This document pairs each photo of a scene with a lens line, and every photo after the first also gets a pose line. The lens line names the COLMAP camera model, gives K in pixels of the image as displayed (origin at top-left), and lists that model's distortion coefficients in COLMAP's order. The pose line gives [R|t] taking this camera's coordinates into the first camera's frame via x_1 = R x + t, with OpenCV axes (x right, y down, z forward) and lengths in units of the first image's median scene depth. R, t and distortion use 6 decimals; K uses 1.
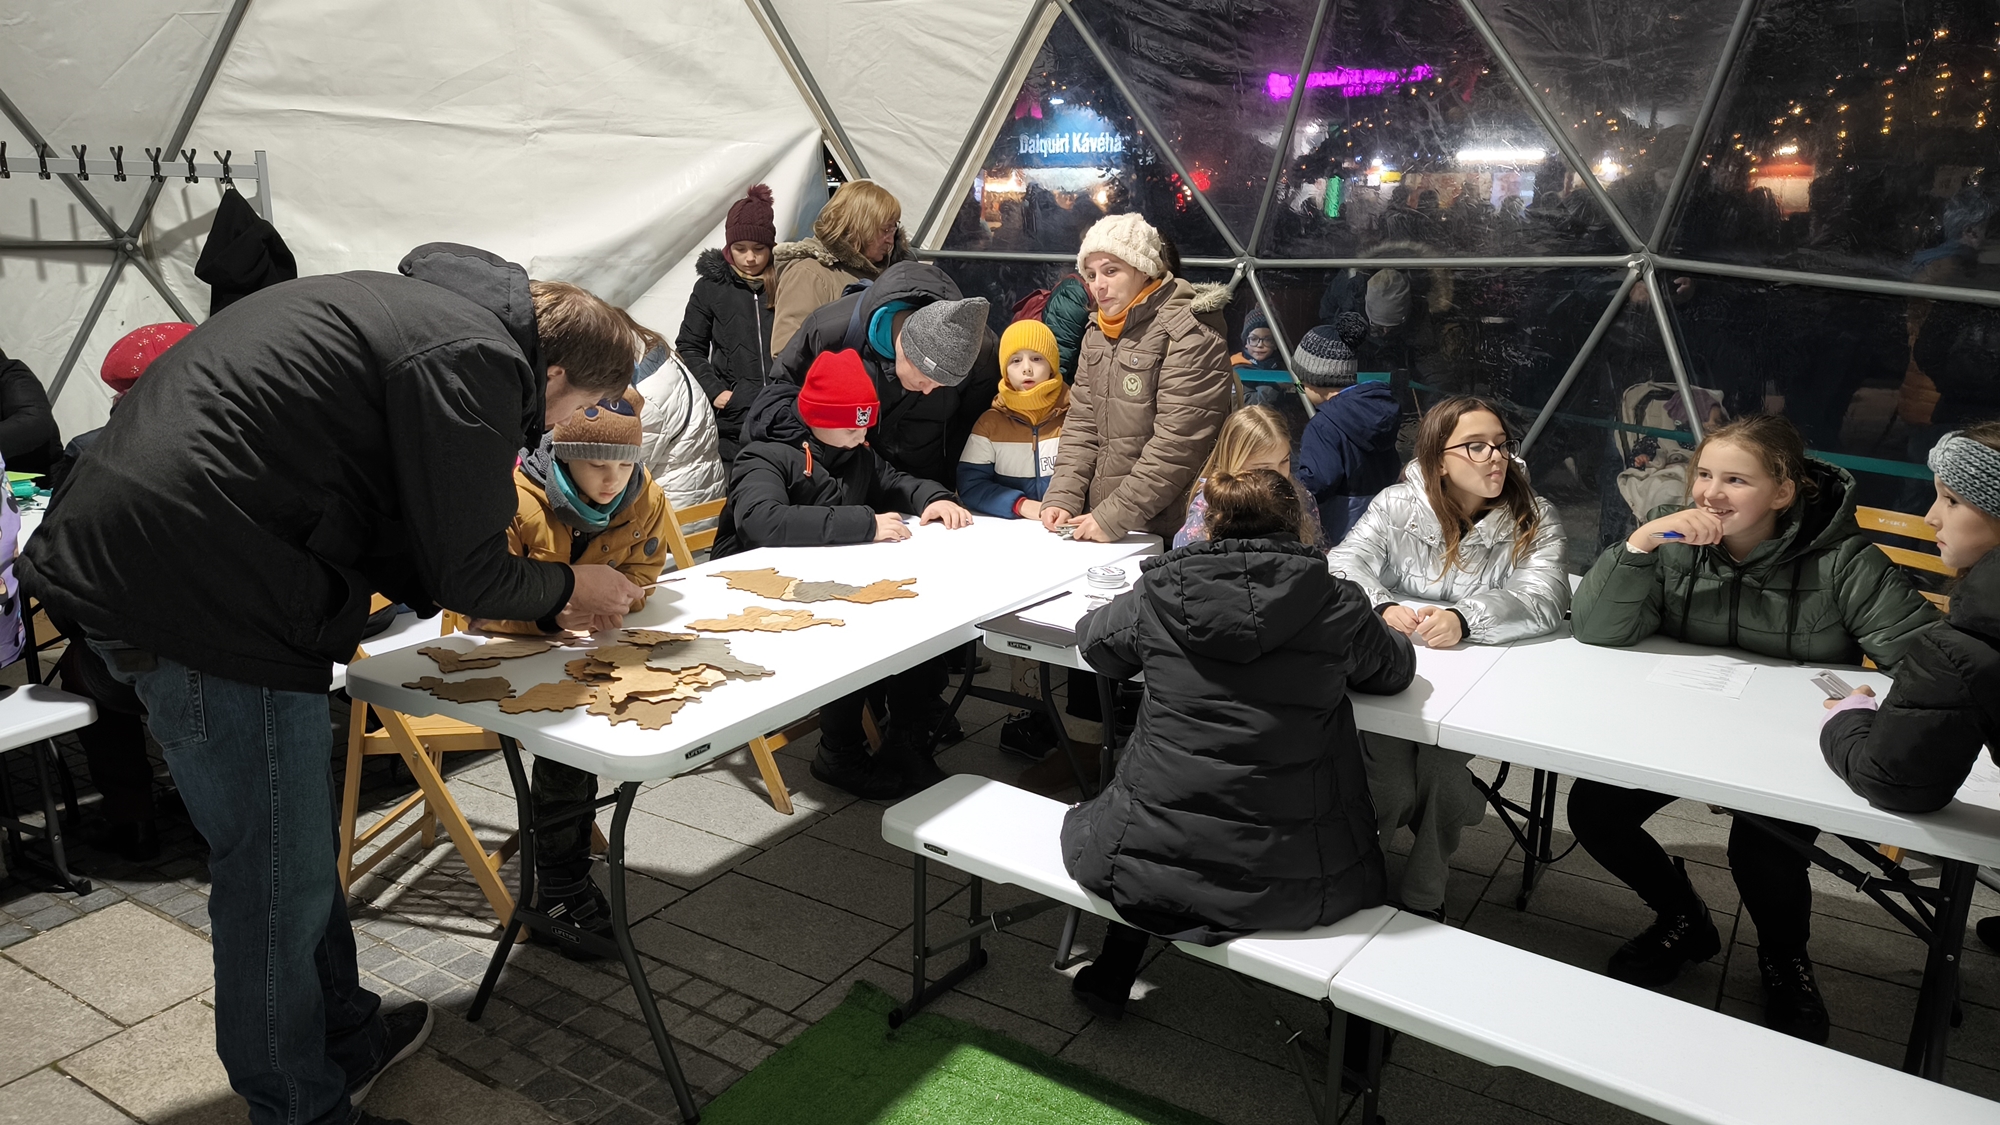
lens RADIAL K [[1402.2, 0, 997.9], [0, 1402.2, 564.6], [0, 0, 1]] dist [0.014263, 0.002390]
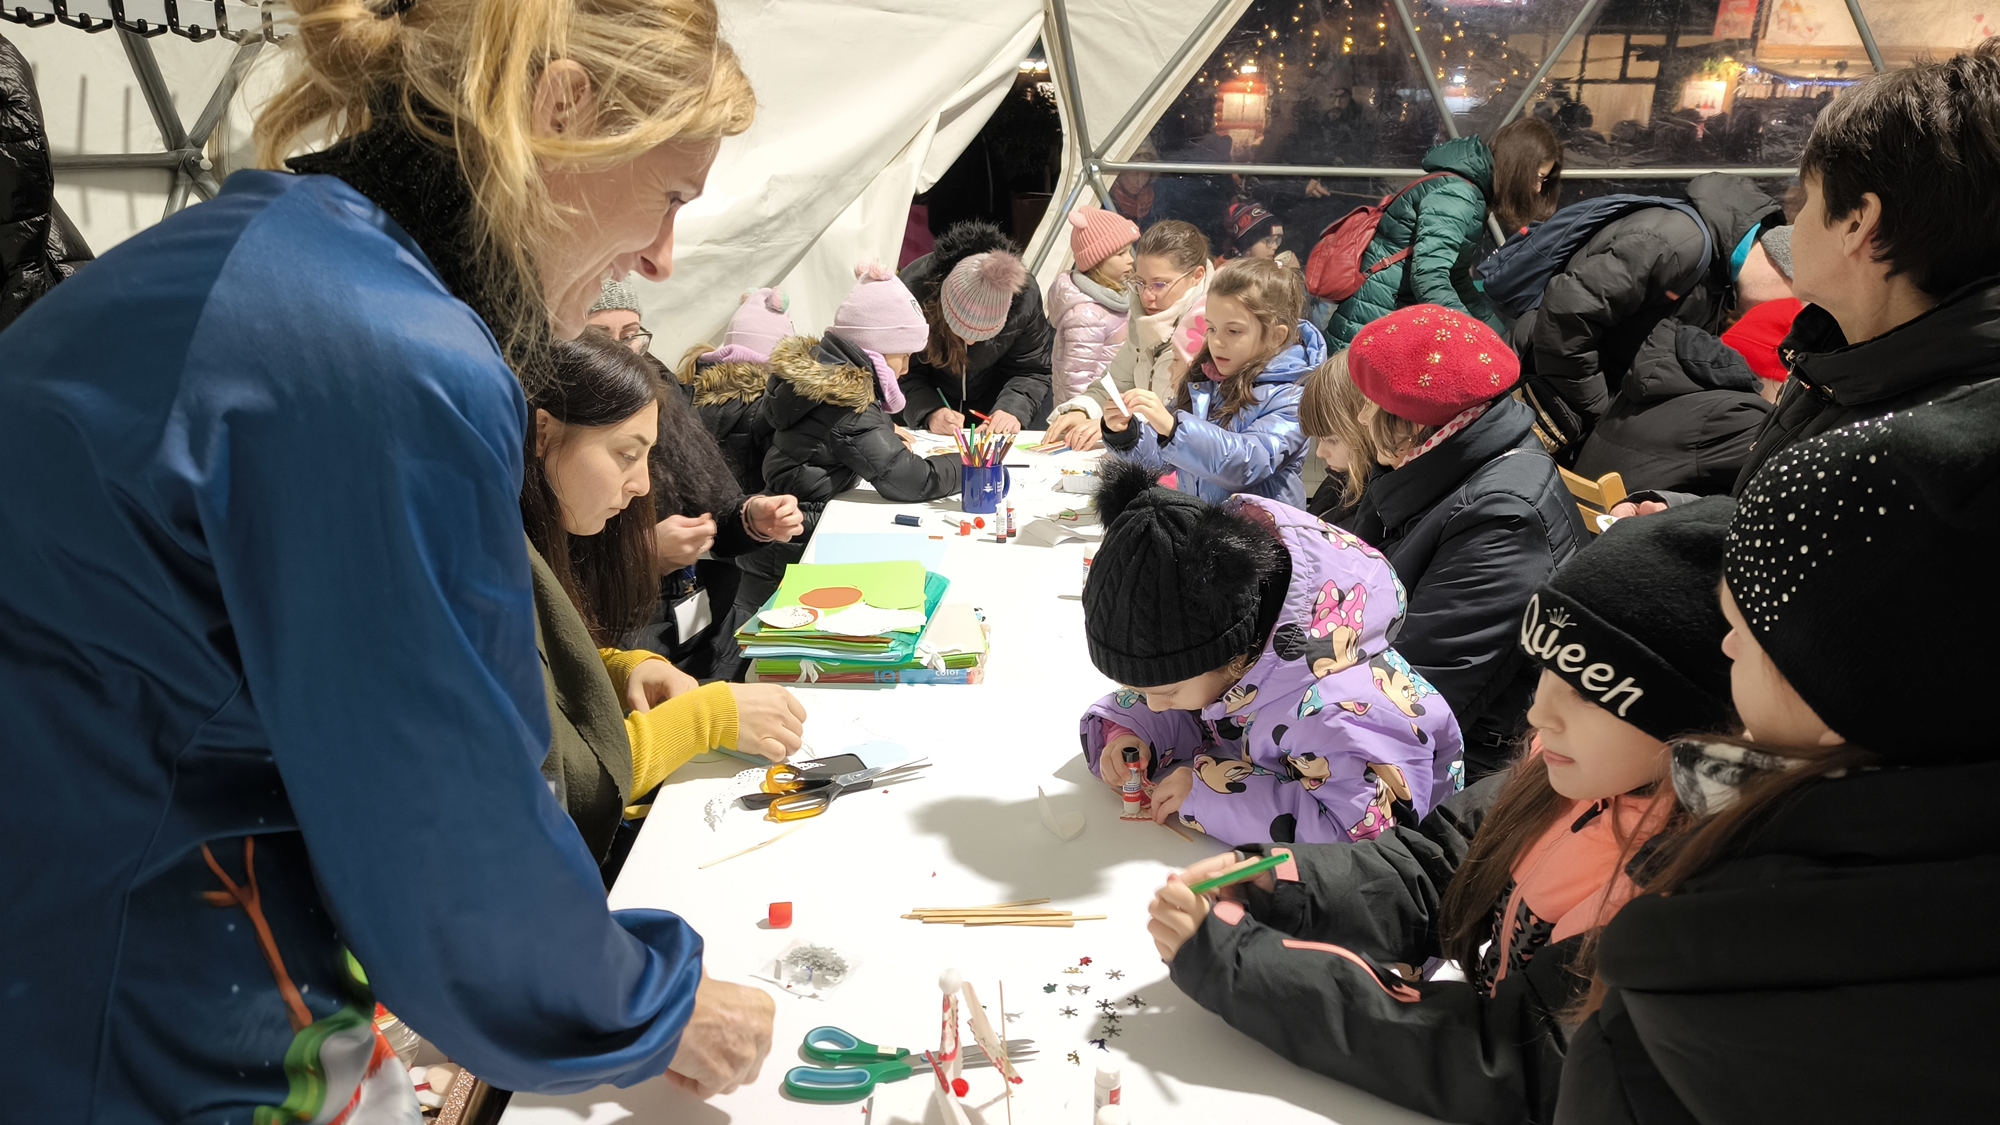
lens RADIAL K [[1402.2, 0, 1000.0], [0, 1402.2, 559.8], [0, 0, 1]] dist [0.014263, 0.002390]
pose [[0.850834, -0.145389, 0.504919, -0.603829], [0.114785, 0.989176, 0.091406, -0.075423], [-0.512743, -0.019814, 0.858314, 0.314370]]
